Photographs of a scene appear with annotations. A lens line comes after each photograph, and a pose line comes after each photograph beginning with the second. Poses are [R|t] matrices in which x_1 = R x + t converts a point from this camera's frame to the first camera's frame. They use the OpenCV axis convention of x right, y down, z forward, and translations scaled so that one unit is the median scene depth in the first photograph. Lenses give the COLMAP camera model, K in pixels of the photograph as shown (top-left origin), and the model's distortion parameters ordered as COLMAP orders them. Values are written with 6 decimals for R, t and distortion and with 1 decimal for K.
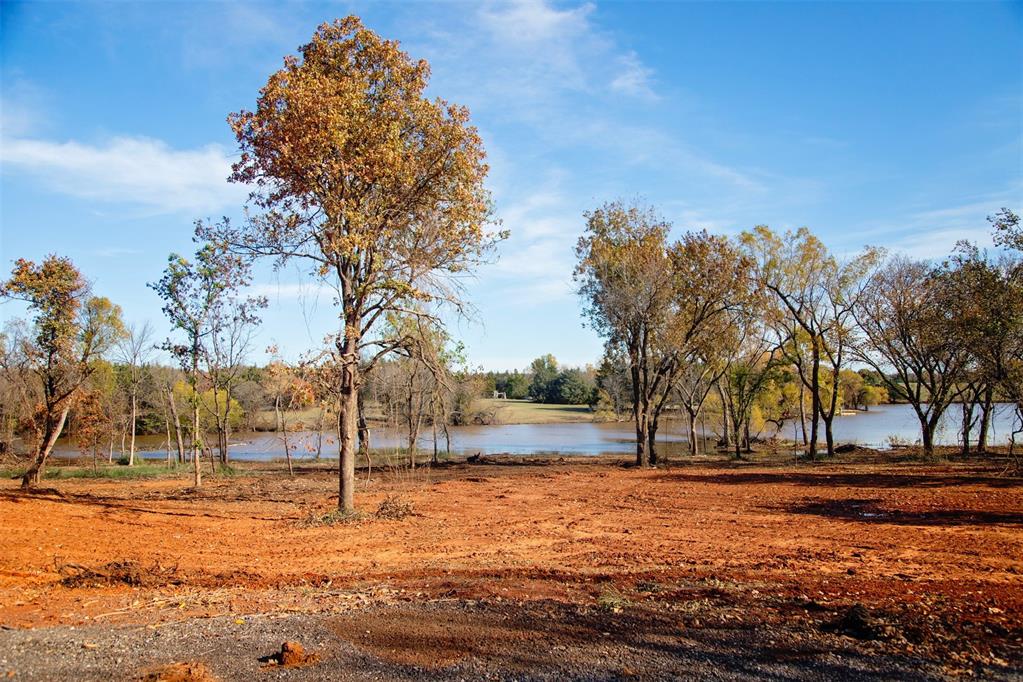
lens RADIAL K [[768.0, 0, 511.5], [0, 768.0, 341.0], [0, 0, 1]] dist [0.002071, 0.001927]
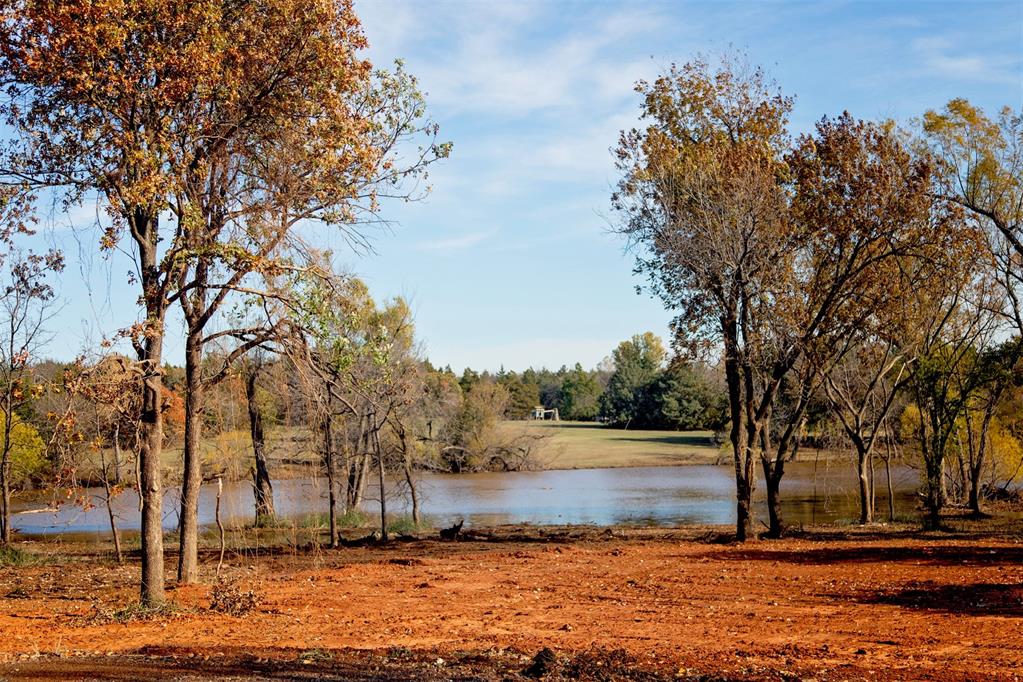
lens RADIAL K [[1523.0, 0, 511.5], [0, 1523.0, 341.0], [0, 0, 1]] dist [0.023420, -0.055859]
pose [[0.998615, -0.013581, -0.050827, 0.058799], [0.014748, 0.999635, 0.022642, -0.008756], [0.050501, -0.023360, 0.998451, -0.098541]]
